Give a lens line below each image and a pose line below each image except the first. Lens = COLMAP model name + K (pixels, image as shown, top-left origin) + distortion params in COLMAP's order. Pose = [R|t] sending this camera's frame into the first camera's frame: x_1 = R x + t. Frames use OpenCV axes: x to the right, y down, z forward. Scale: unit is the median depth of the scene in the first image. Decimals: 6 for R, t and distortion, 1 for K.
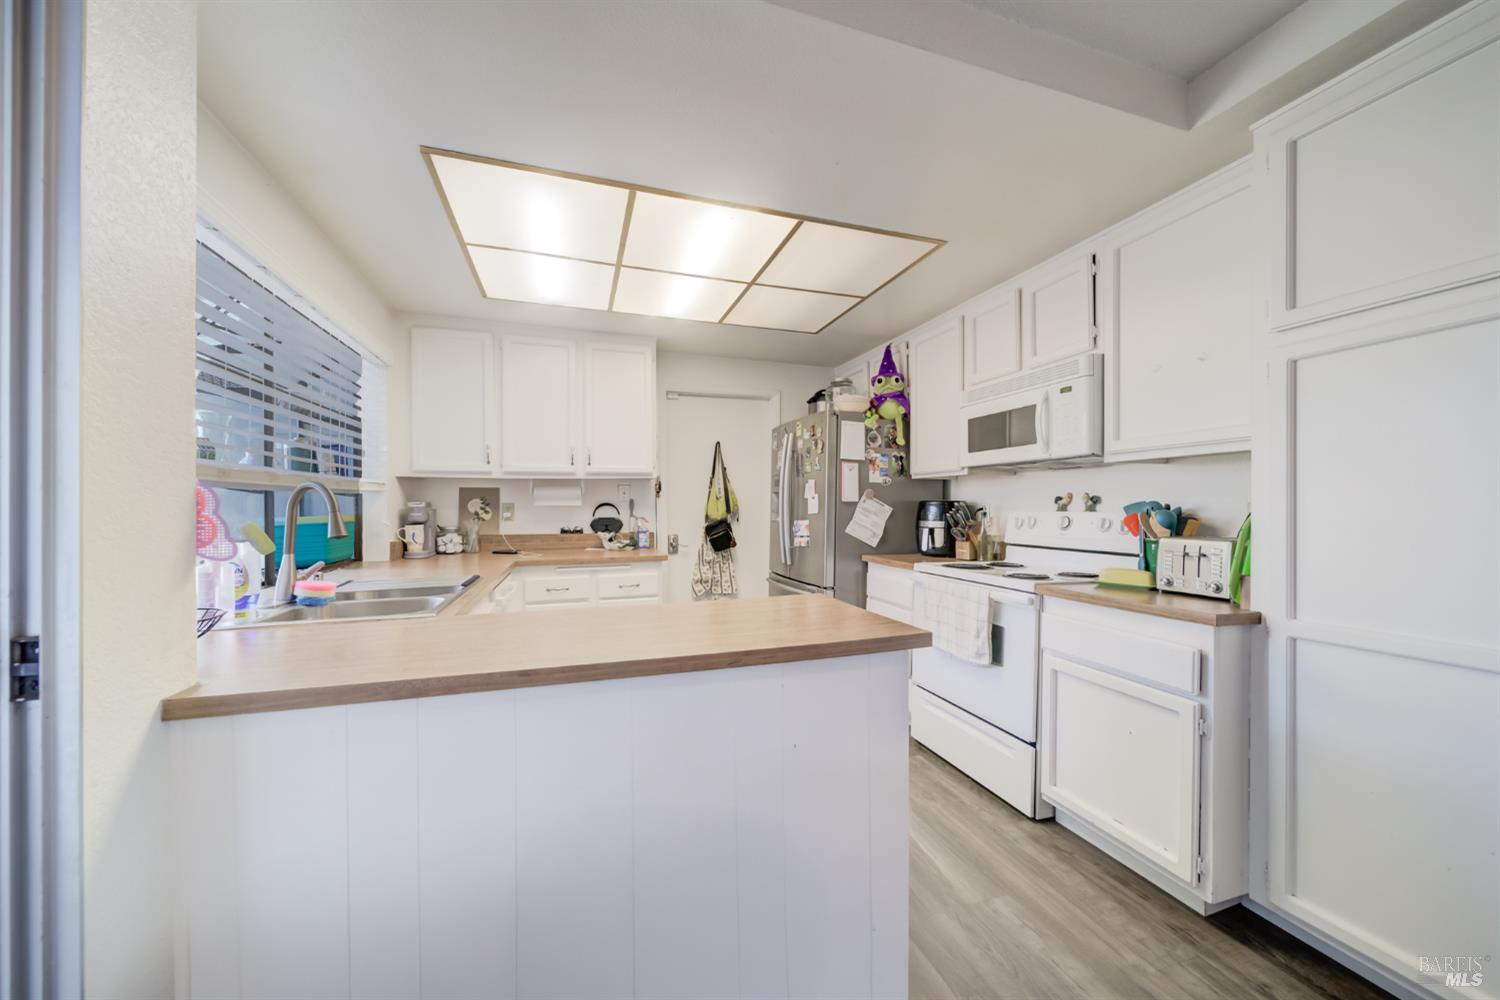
lens RADIAL K [[531.4, 0, 712.7], [0, 531.4, 510.1], [0, 0, 1]] dist [-0.005878, -0.000038]
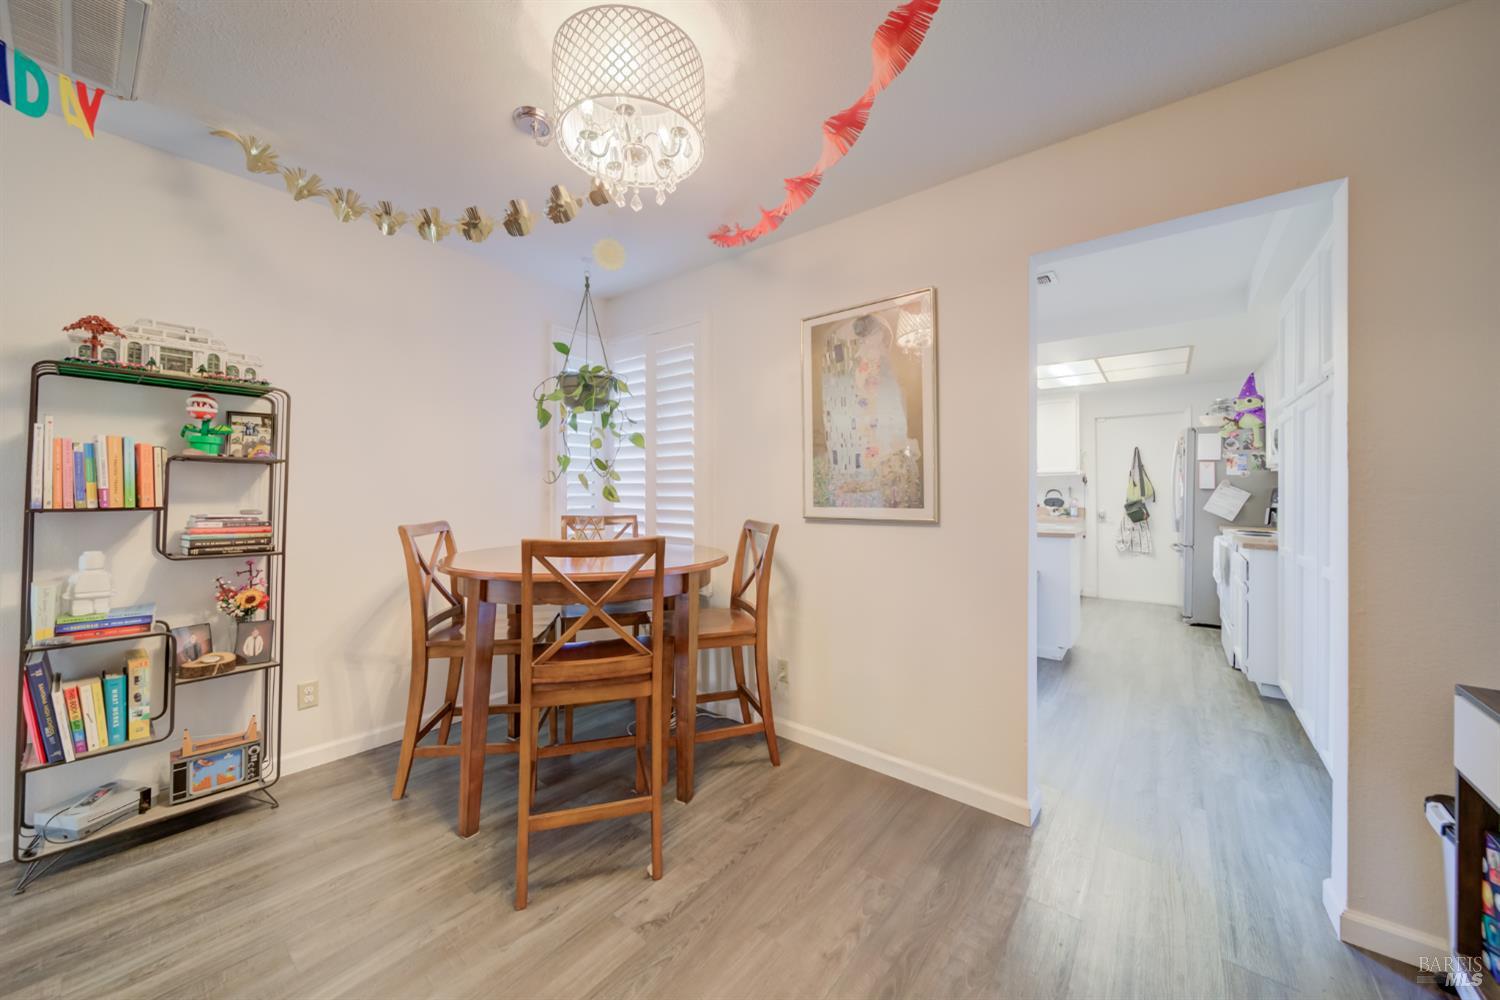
lens RADIAL K [[531.4, 0, 792.3], [0, 531.4, 485.3], [0, 0, 1]] dist [-0.005878, -0.000038]
pose [[0.640335, -0.007441, -0.768059, 0.657528], [-0.004361, 0.999902, -0.013322, -0.000124], [0.768083, 0.011880, 0.640240, -0.828943]]
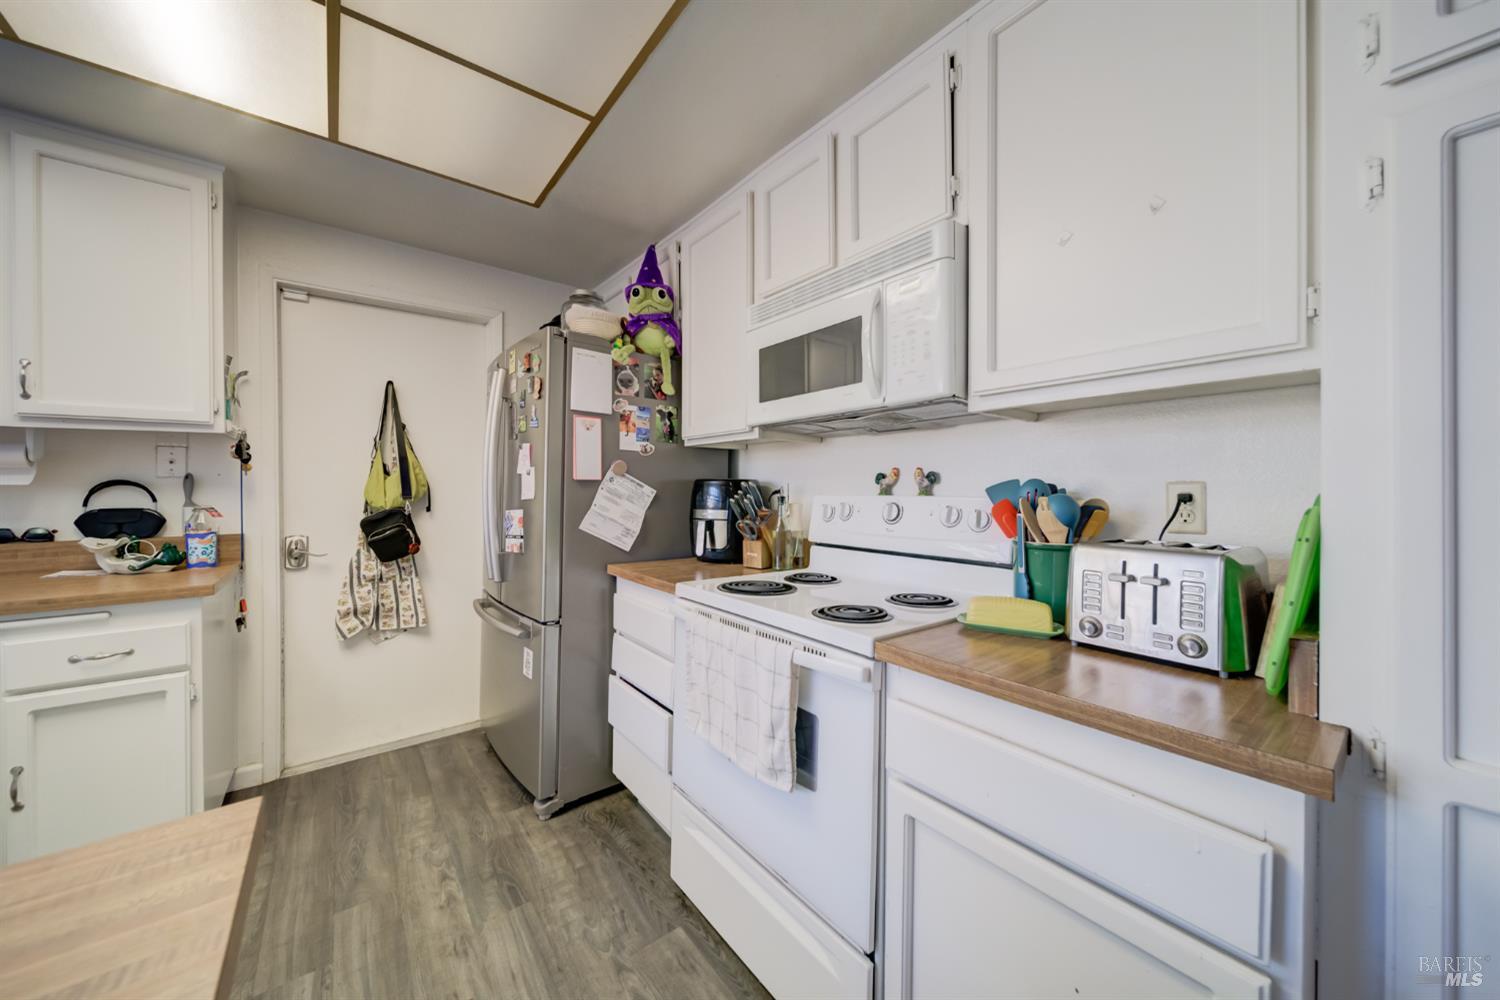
lens RADIAL K [[531.4, 0, 727.1], [0, 531.4, 495.4], [0, 0, 1]] dist [-0.005878, -0.000038]
pose [[0.930631, -0.003495, 0.365943, 0.186029], [0.000715, 0.999970, 0.007734, -0.002291], [-0.365959, -0.006936, 0.930605, 0.368871]]
